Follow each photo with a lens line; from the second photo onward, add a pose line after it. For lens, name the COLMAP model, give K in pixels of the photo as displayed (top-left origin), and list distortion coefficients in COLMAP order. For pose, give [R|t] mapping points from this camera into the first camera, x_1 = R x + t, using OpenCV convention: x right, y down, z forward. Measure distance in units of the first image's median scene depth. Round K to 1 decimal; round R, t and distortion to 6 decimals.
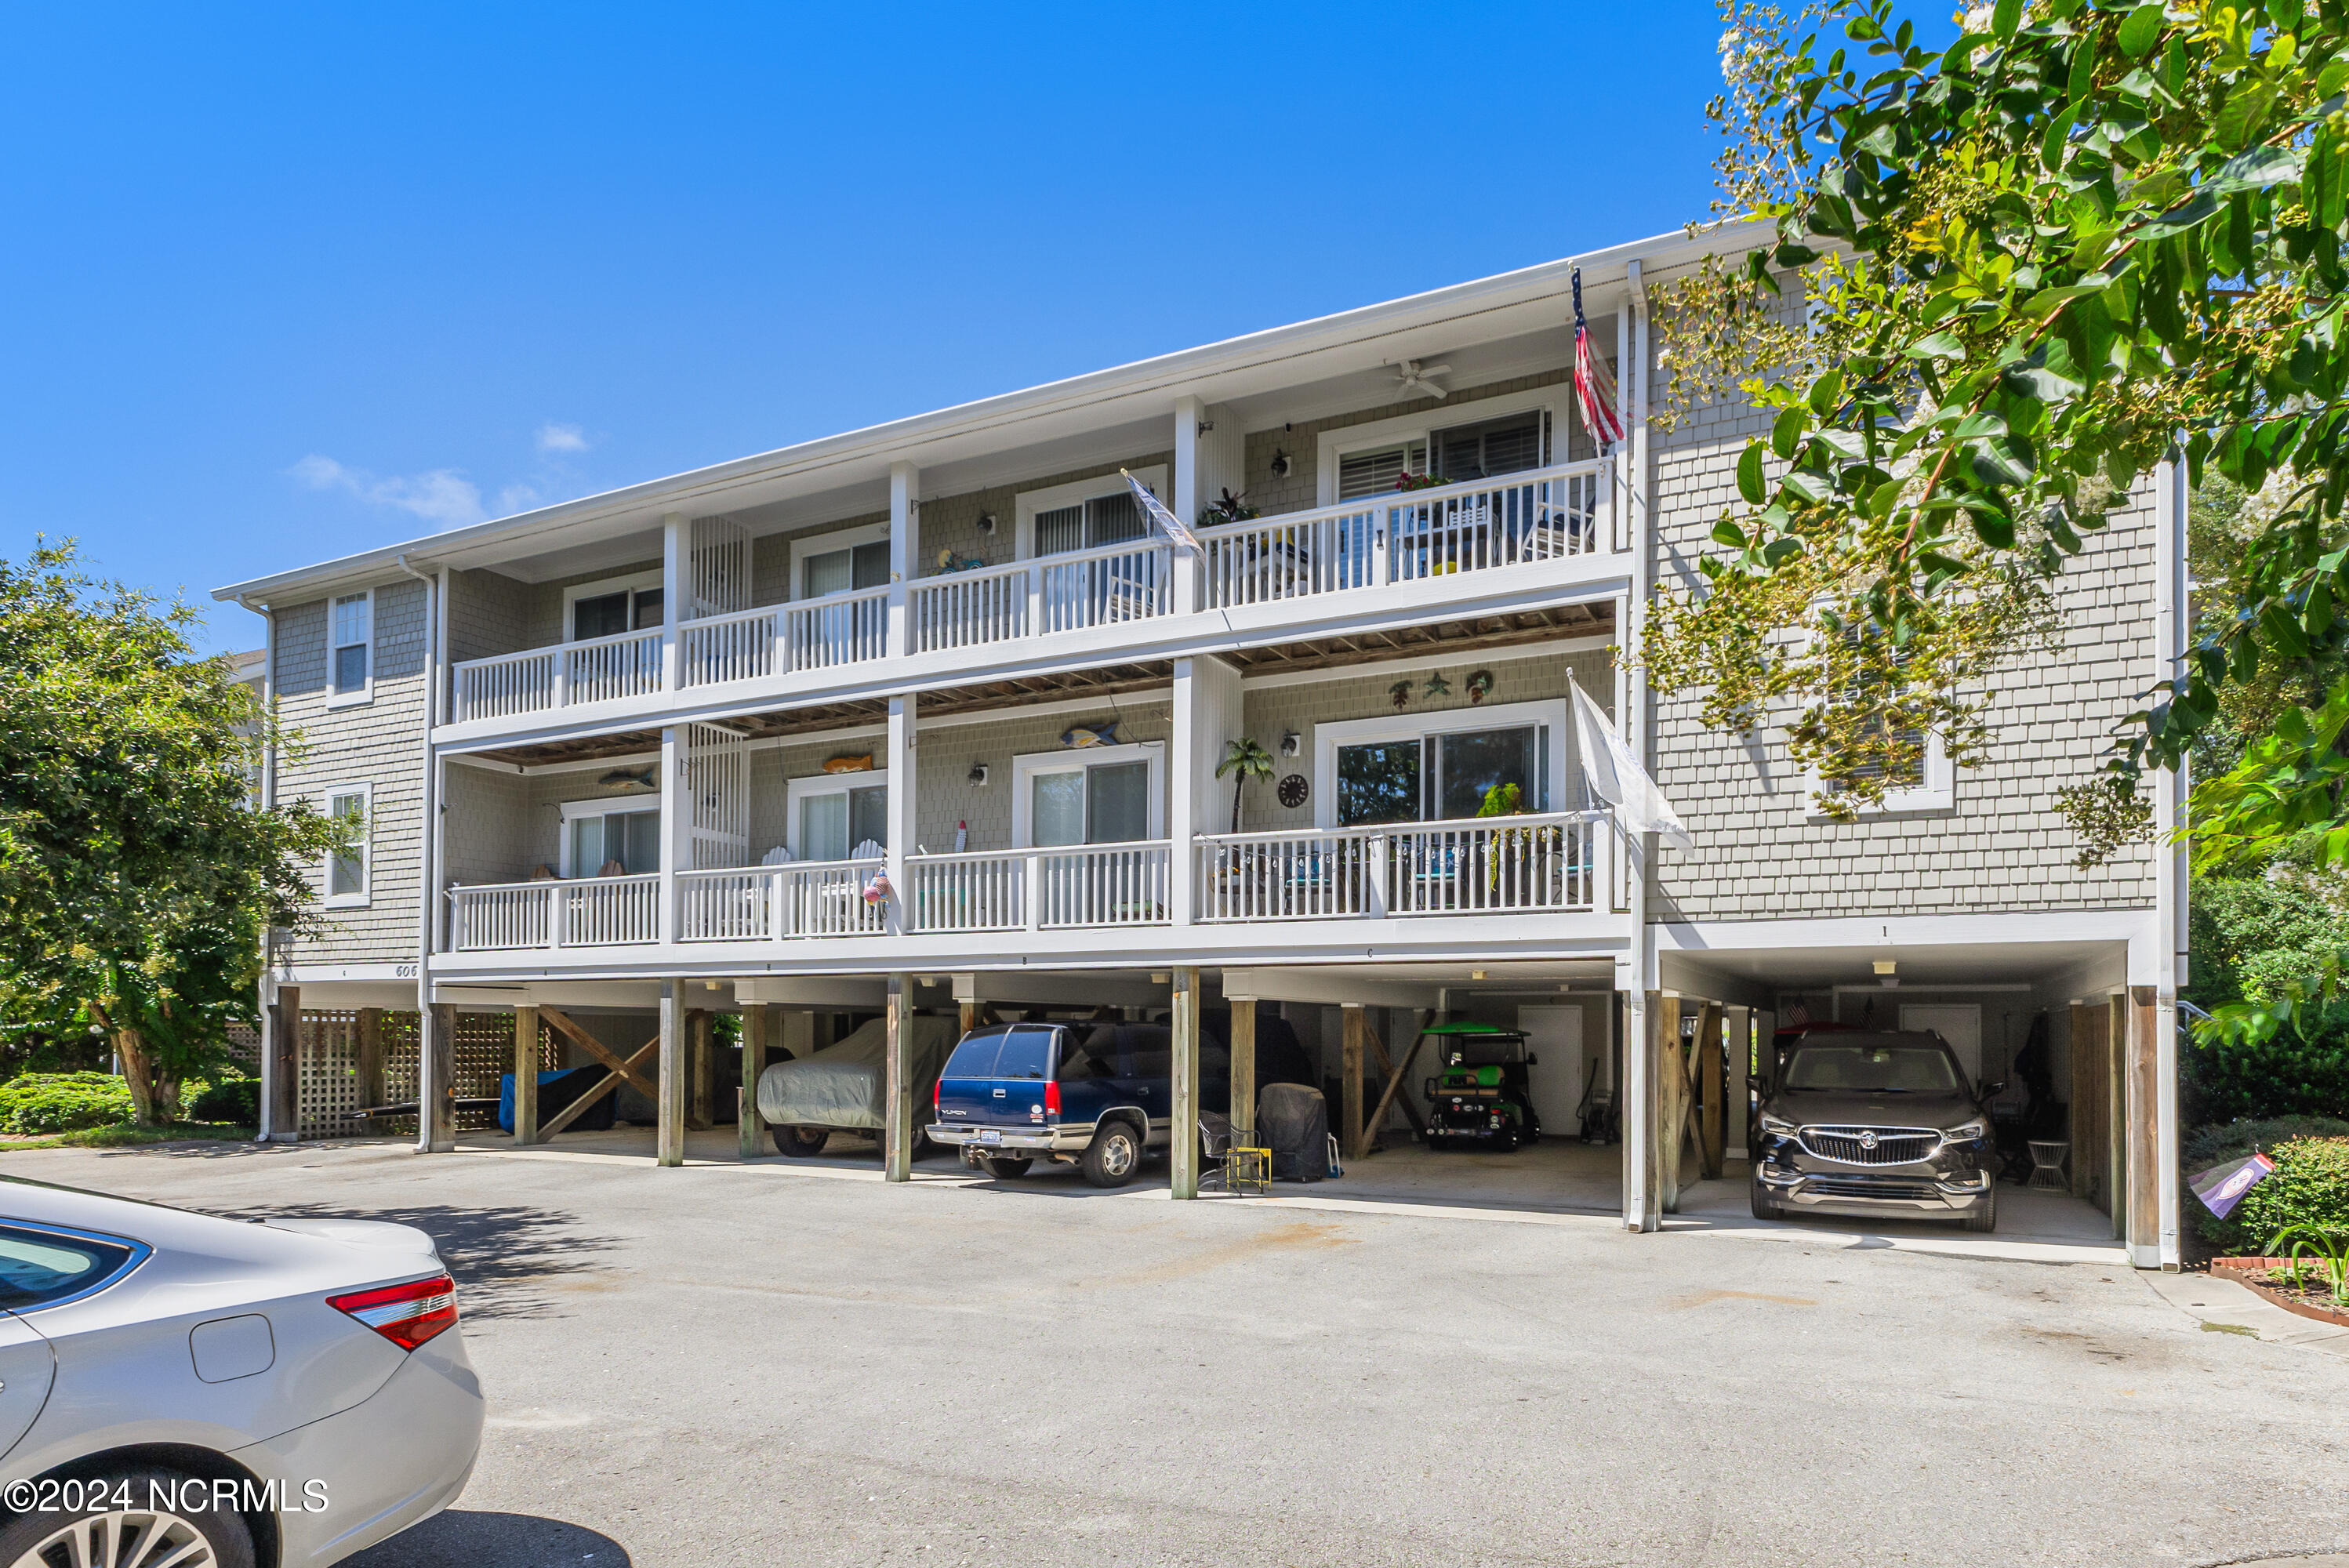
lens RADIAL K [[1076.7, 0, 1153.5], [0, 1076.7, 764.0], [0, 0, 1]] dist [0.000978, 0.013202]
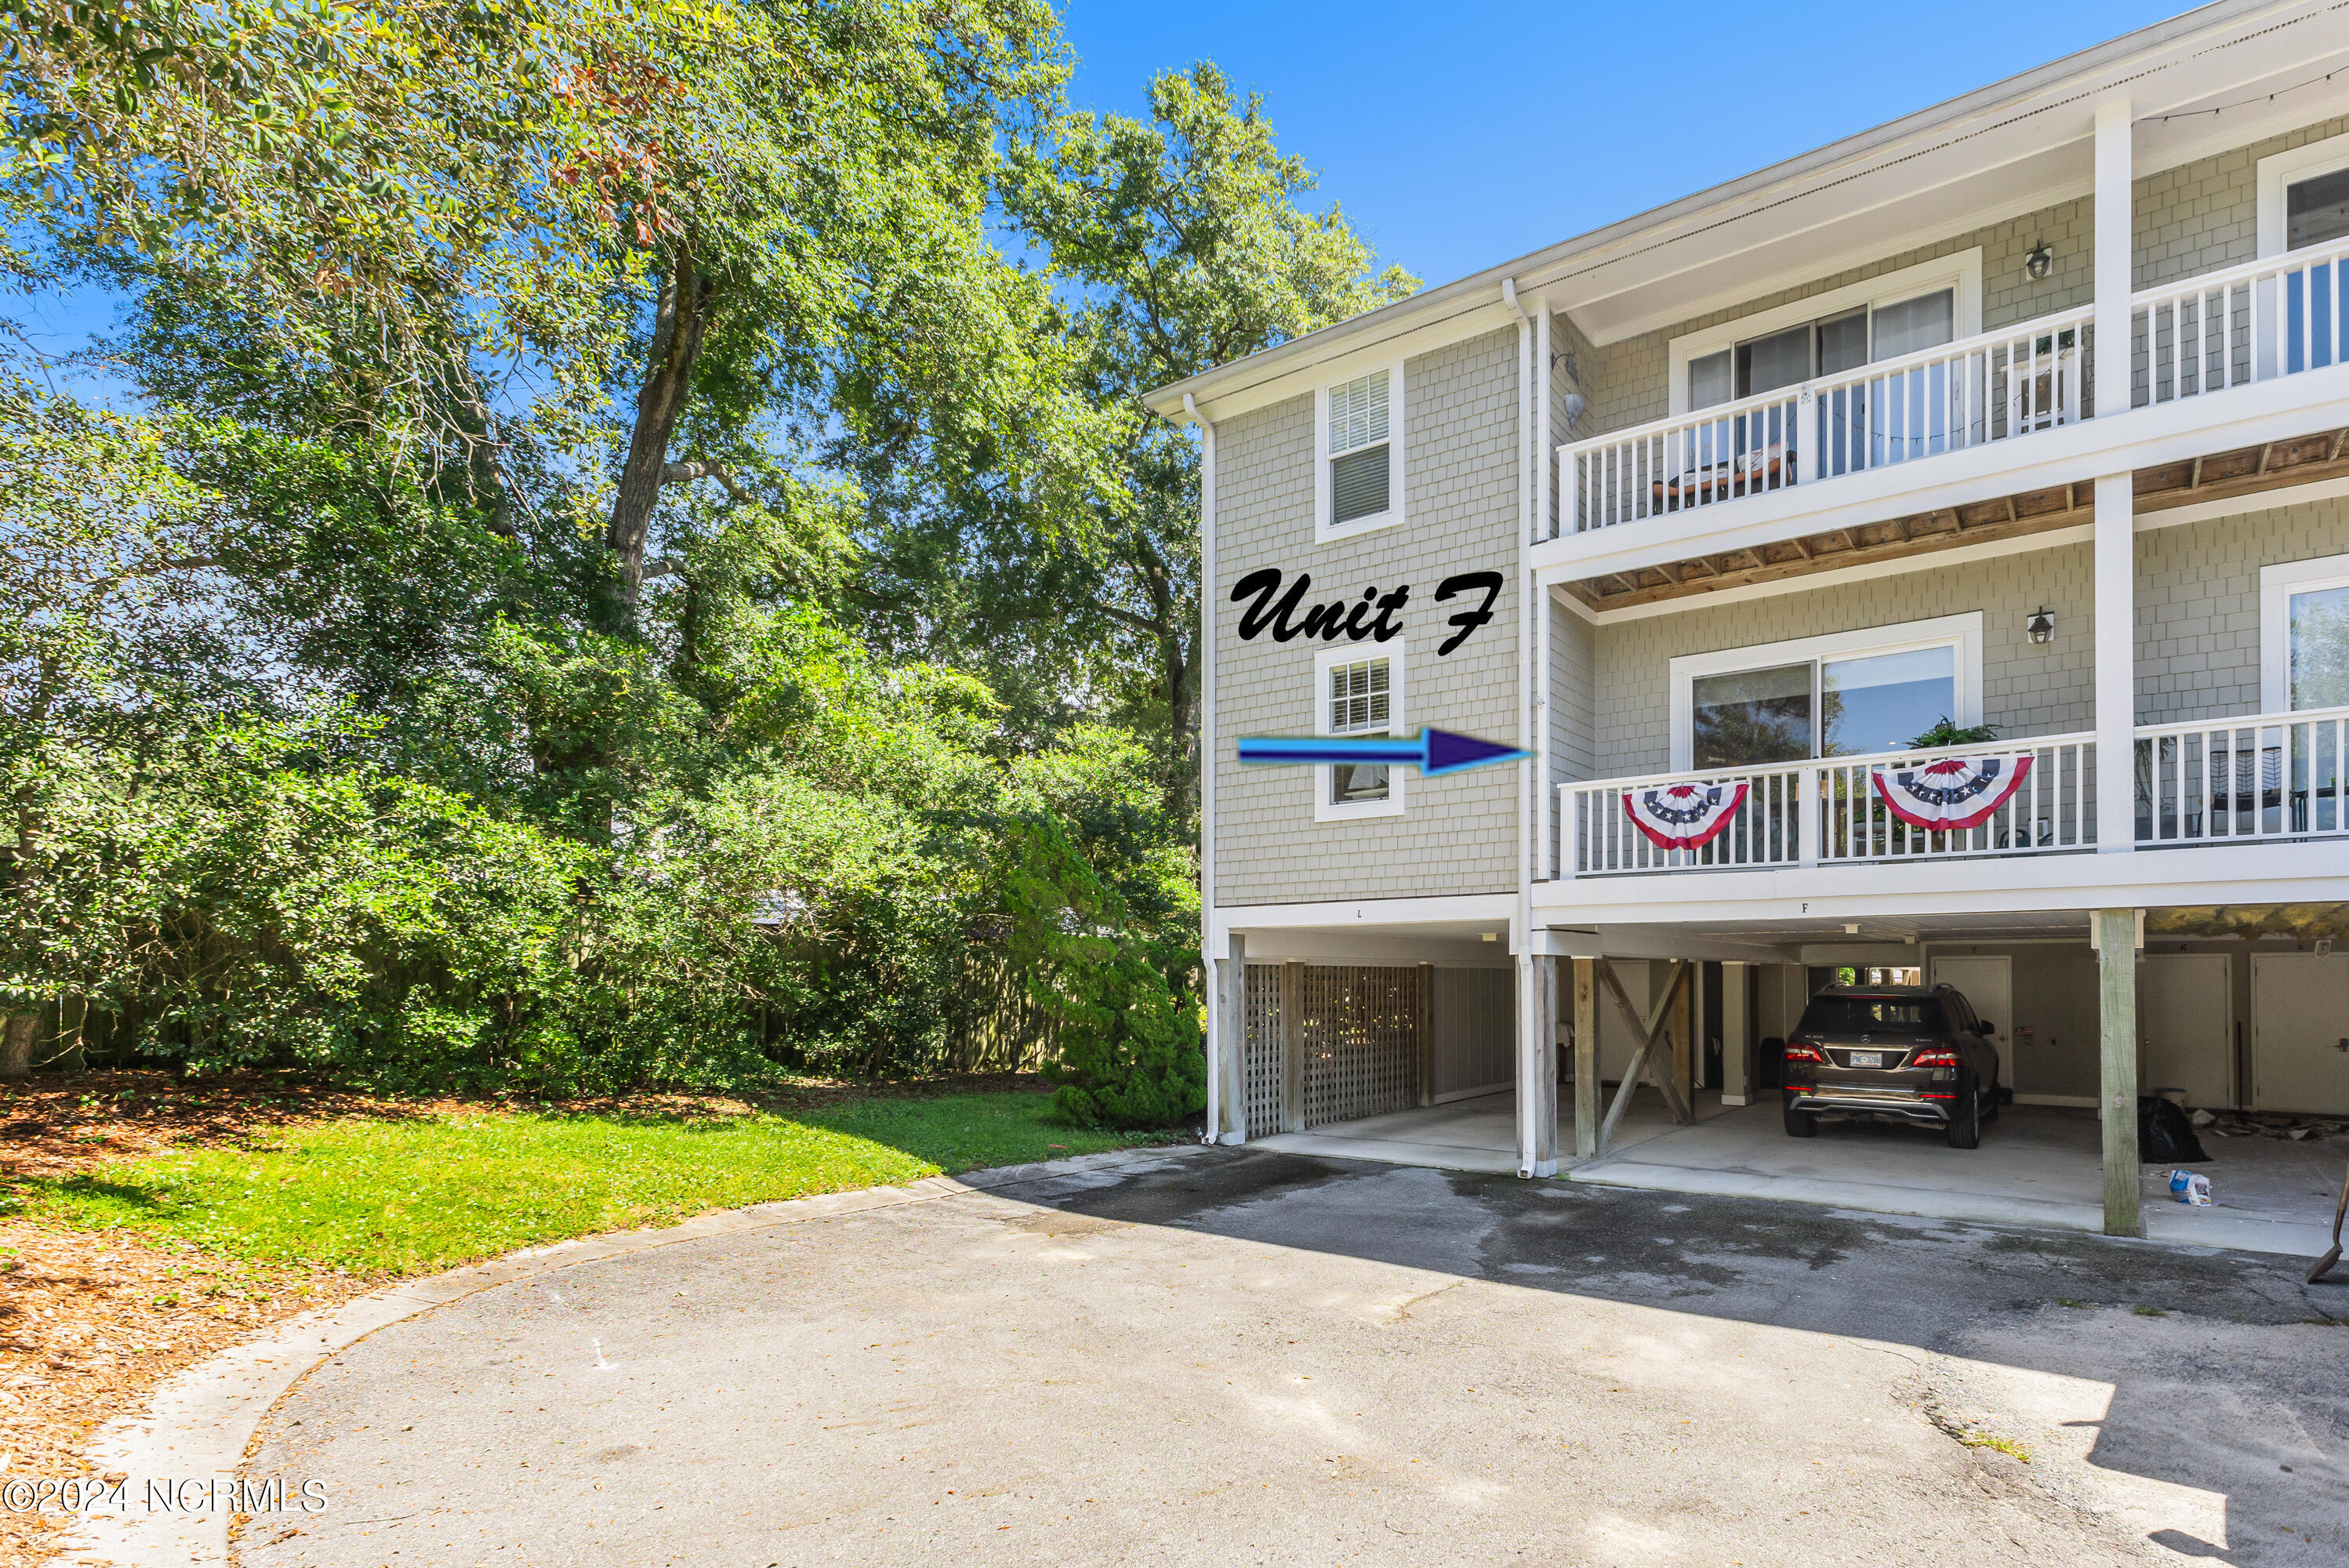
lens RADIAL K [[1053.5, 0, 1174.5], [0, 1053.5, 784.0], [0, 0, 1]] dist [0.014242, 0.000008]
pose [[0.983011, -0.035221, -0.180137, -0.426745], [0.043888, 0.998051, 0.044357, 0.041284], [0.178224, -0.051509, 0.982641, 0.162527]]
